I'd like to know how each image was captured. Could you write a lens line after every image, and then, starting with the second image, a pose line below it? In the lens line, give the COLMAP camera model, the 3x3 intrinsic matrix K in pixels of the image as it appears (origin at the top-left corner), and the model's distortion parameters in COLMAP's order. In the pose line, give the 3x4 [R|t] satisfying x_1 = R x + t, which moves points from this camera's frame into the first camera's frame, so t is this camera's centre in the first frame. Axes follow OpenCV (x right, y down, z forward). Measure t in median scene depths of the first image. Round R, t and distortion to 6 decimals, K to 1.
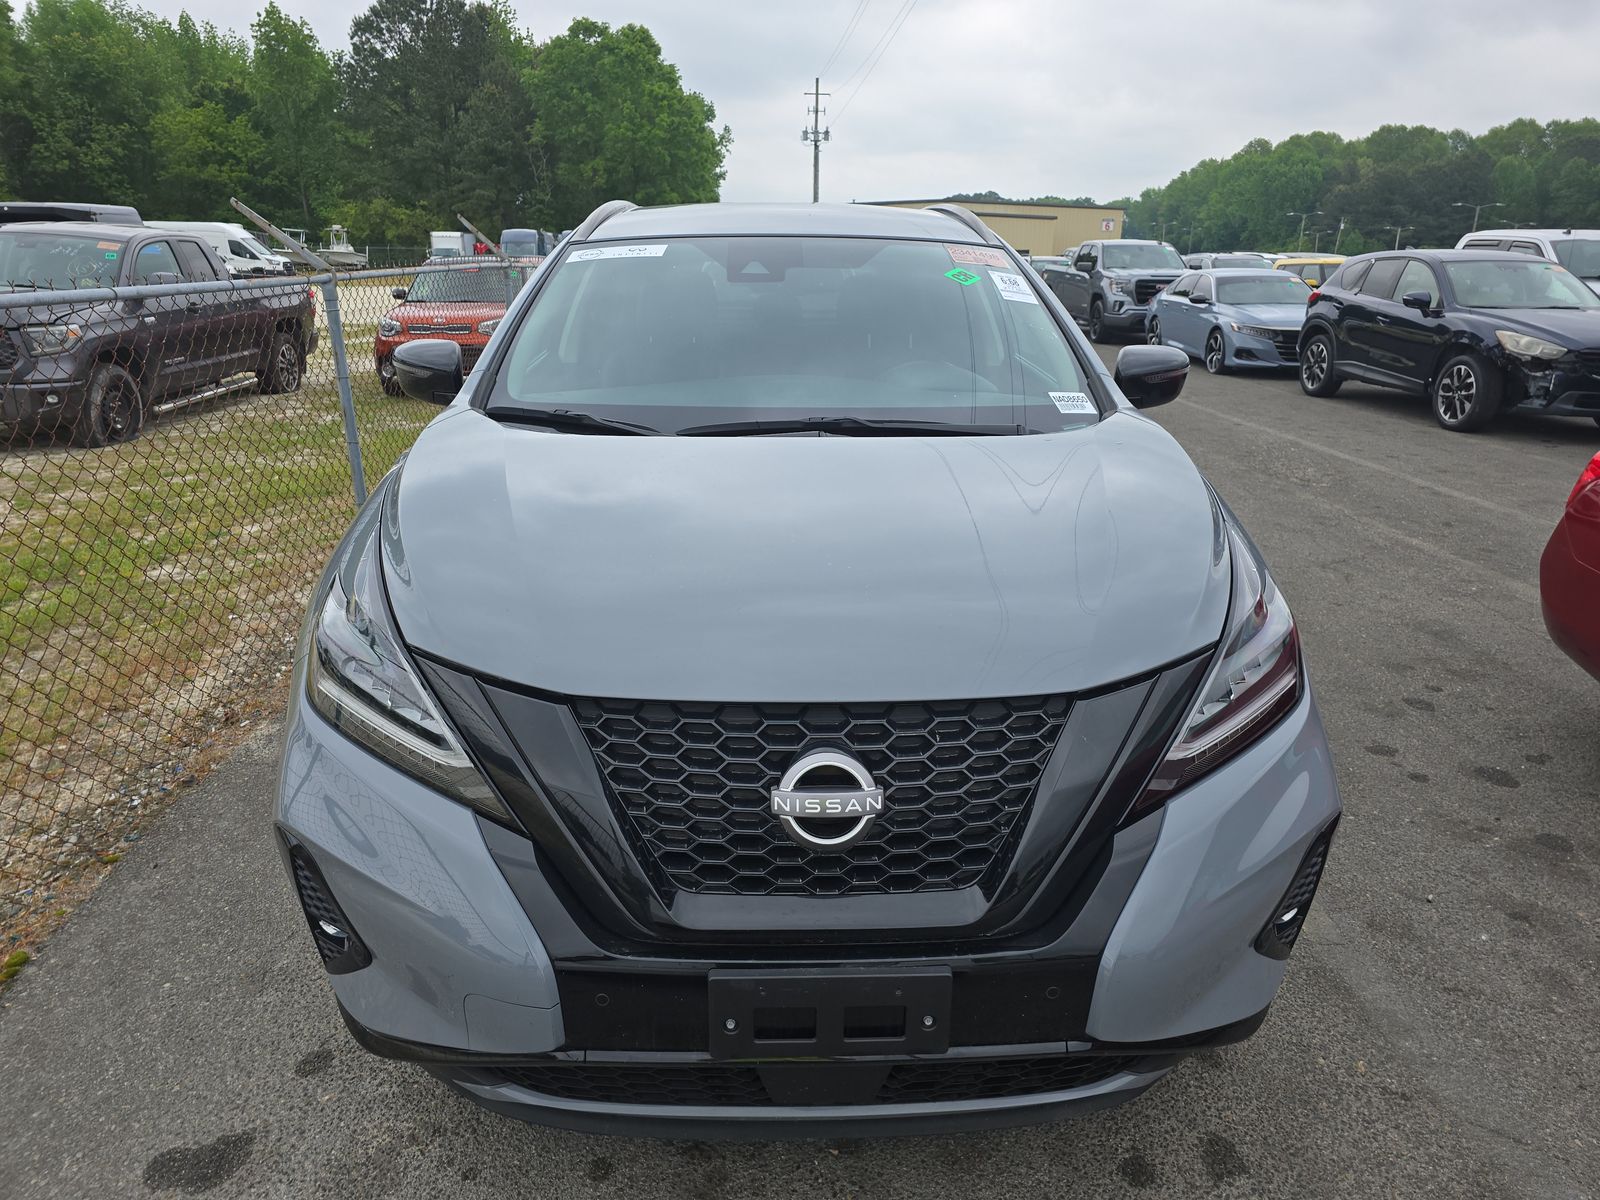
lens RADIAL K [[1081.1, 0, 800.0], [0, 1081.1, 600.0], [0, 0, 1]] dist [0.025786, -0.021231]
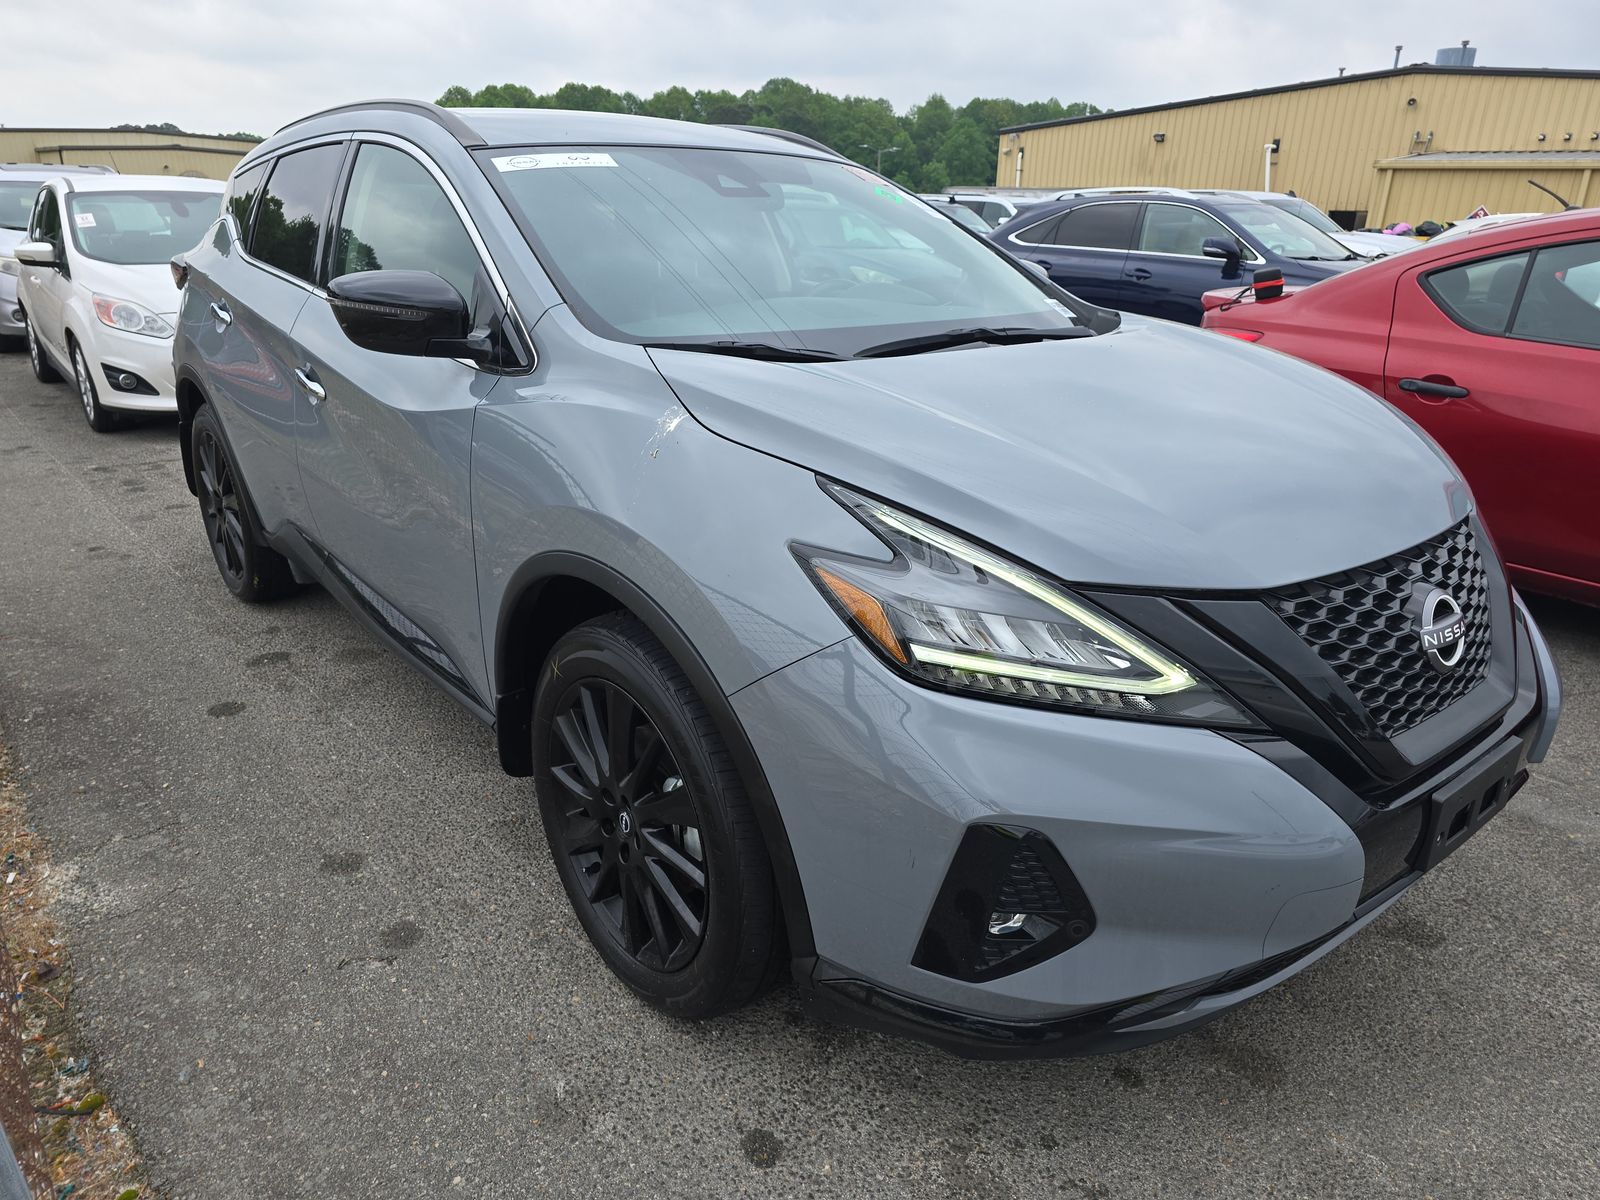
lens RADIAL K [[1081.1, 0, 800.0], [0, 1081.1, 600.0], [0, 0, 1]] dist [0.025786, -0.021231]
pose [[0.792090, -0.197838, 0.577455, -0.880984], [0.172535, 0.980007, 0.099089, -0.060103], [-0.585513, 0.021143, 0.810387, 0.336452]]
